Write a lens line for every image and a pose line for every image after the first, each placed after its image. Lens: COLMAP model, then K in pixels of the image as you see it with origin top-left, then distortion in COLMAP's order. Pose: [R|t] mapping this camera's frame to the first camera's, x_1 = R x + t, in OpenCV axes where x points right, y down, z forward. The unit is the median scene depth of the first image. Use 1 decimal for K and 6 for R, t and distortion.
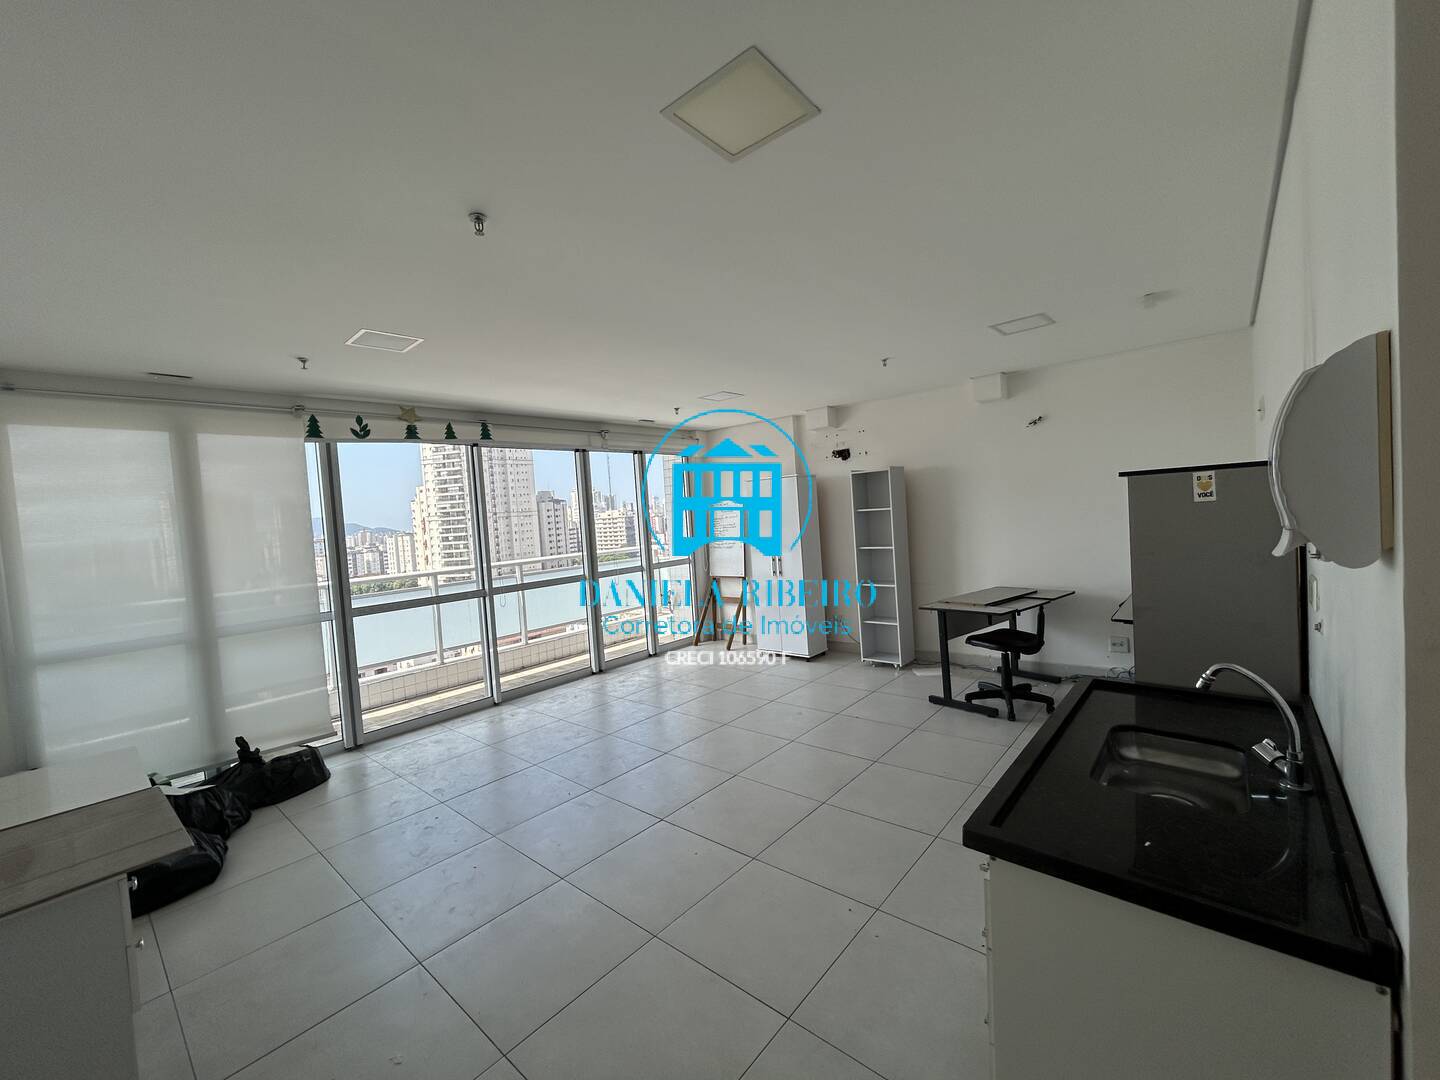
lens RADIAL K [[585.0, 0, 720.0], [0, 585.0, 540.0], [0, 0, 1]] dist [-0.000373, 0.000045]
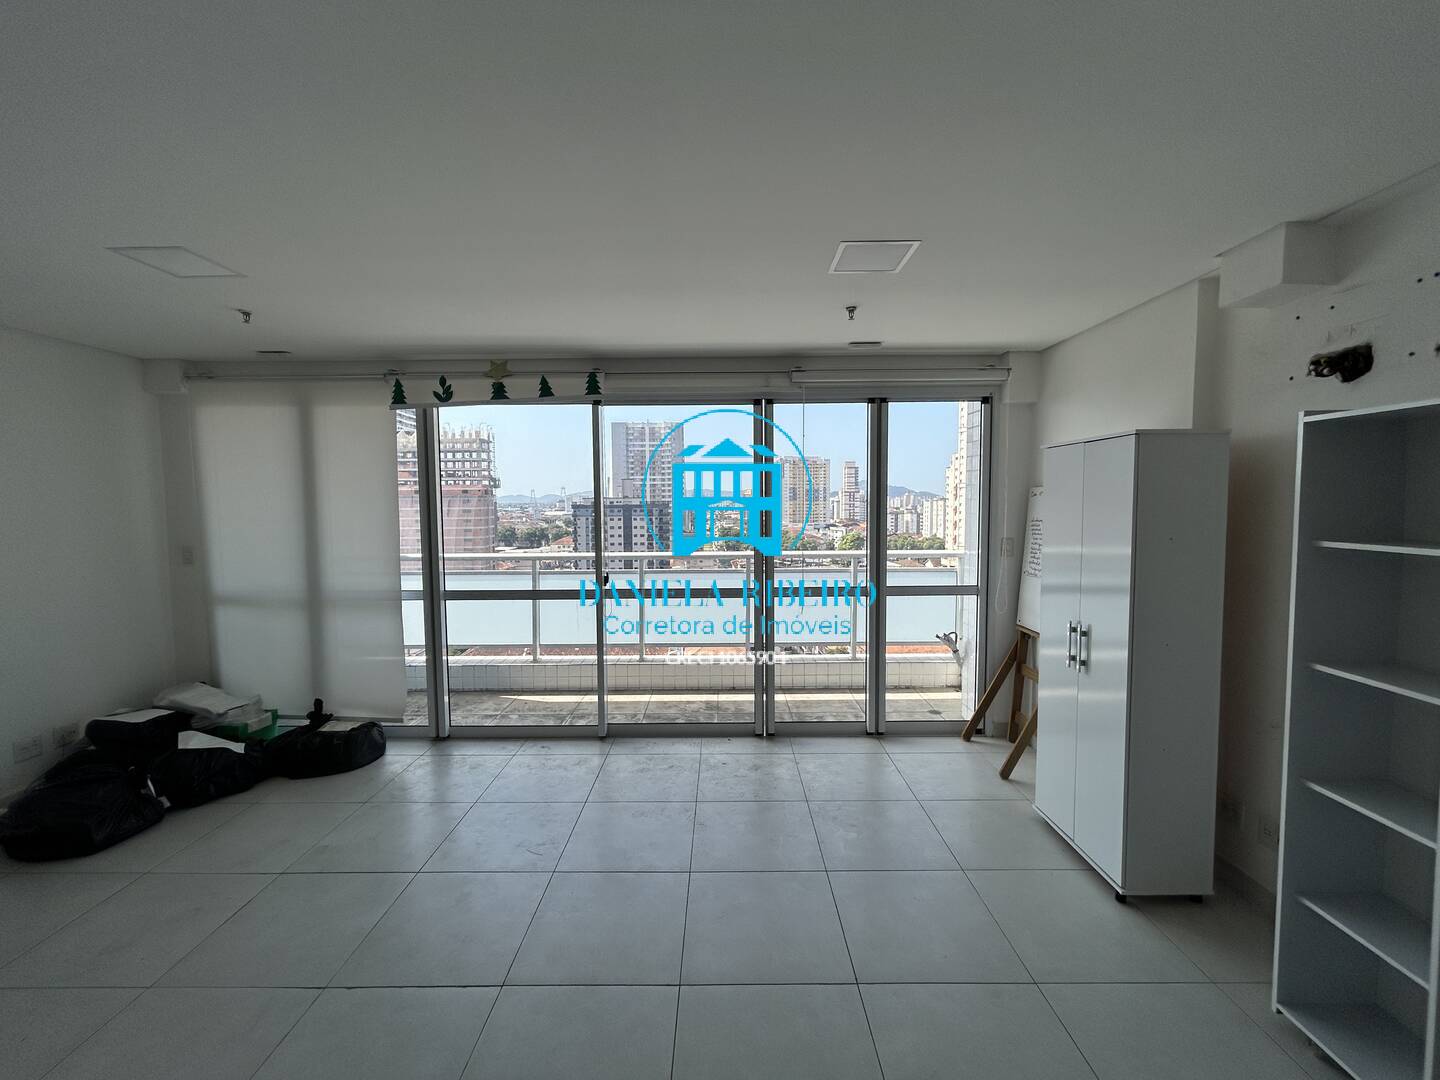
lens RADIAL K [[585.0, 0, 720.0], [0, 585.0, 540.0], [0, 0, 1]] dist [-0.000373, 0.000045]
pose [[0.653743, 0.111744, -0.748420, 0.215204], [-0.070188, 0.993727, 0.087061, -0.046889], [0.753454, -0.004386, 0.657486, 0.467925]]
